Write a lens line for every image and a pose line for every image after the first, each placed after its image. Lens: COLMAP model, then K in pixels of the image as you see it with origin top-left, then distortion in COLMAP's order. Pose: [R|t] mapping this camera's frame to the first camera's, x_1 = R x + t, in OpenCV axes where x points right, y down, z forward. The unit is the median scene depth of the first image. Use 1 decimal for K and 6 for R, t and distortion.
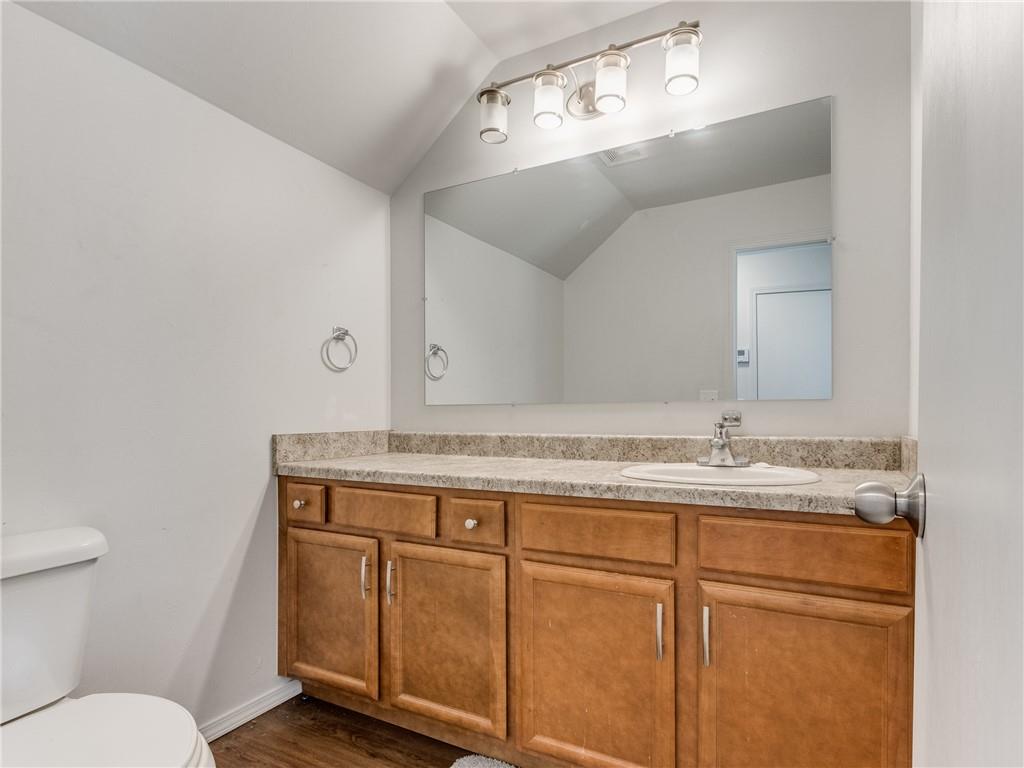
lens RADIAL K [[530.0, 0, 534.8], [0, 530.0, 414.5], [0, 0, 1]] dist [0.002182, 0.000649]
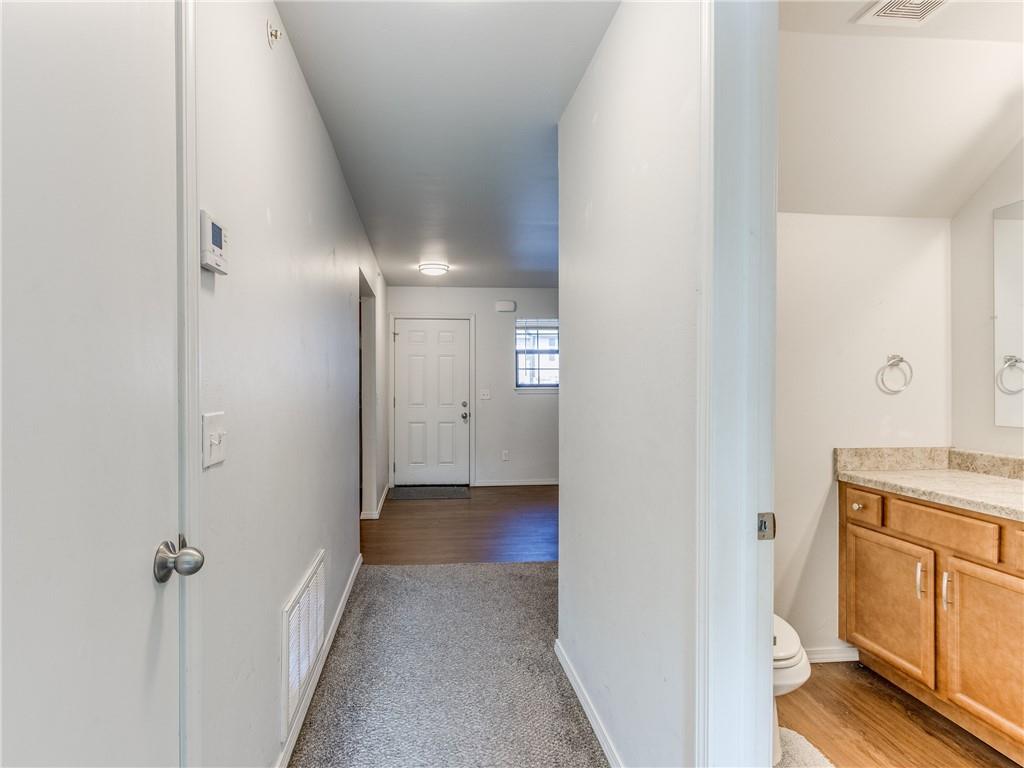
lens RADIAL K [[557.6, 0, 494.0], [0, 557.6, 378.9], [0, 0, 1]] dist [0.000816, 0.001069]
pose [[0.568304, -0.001870, -0.822816, 0.162633], [-0.006304, 0.999958, -0.006627, -0.126706], [0.822794, 0.008953, 0.568269, -0.488133]]
